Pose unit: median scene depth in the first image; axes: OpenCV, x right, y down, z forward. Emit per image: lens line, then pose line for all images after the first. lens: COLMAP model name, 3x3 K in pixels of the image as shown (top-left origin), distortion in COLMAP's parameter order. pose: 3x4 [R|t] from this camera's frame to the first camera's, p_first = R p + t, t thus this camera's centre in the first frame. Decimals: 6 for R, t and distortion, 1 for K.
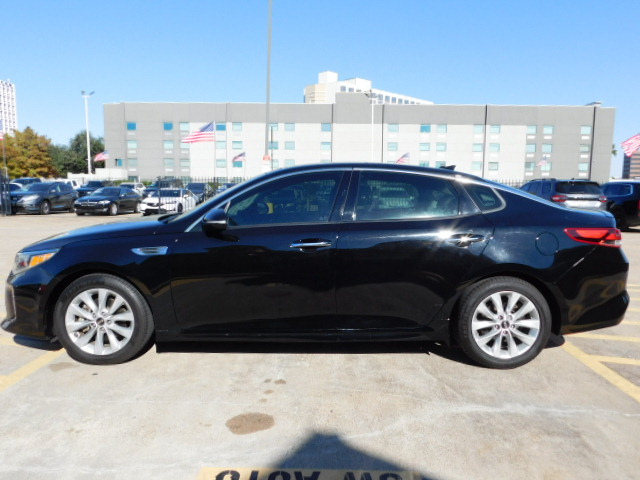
lens RADIAL K [[469.8, 0, 320.0], [0, 469.8, 240.0], [0, 0, 1]] dist [-0.008651, 0.004558]
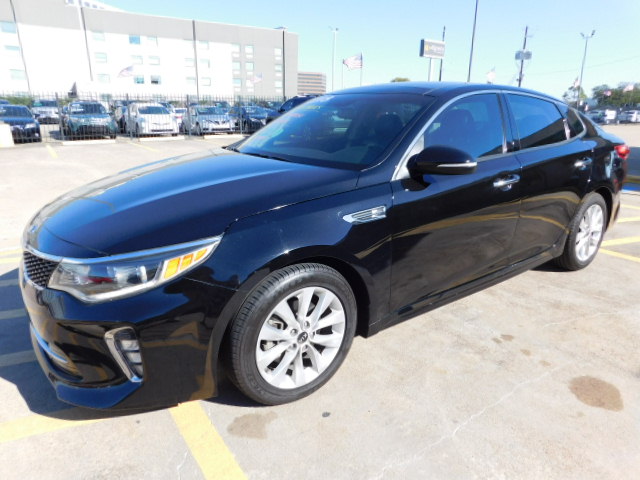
lens RADIAL K [[427.1, 0, 320.0], [0, 427.1, 240.0], [0, 0, 1]] dist [-0.061460, 0.058219]
pose [[0.806496, -0.182212, 0.562462, -0.753216], [0.064482, 0.972759, 0.222671, -0.081852], [-0.587713, -0.143314, 0.796275, 0.551742]]
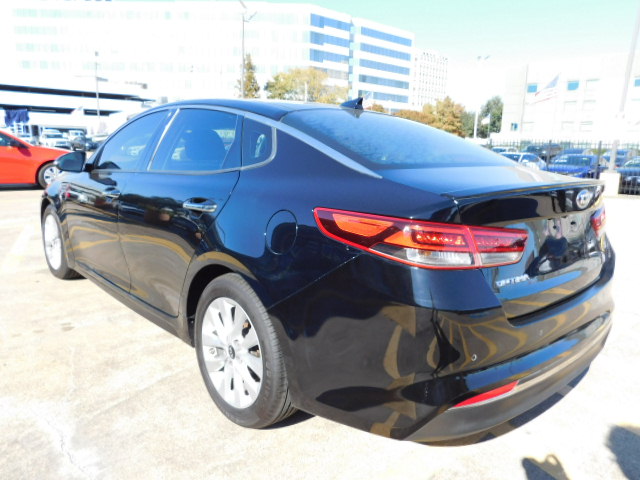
lens RADIAL K [[469.8, 0, 320.0], [0, 469.8, 240.0], [0, 0, 1]] dist [-0.008651, 0.004558]
pose [[0.684650, 0.158060, -0.711528, 0.888352], [-0.107308, 0.987425, 0.116094, -0.048848], [0.720930, -0.003131, 0.693001, 0.657230]]
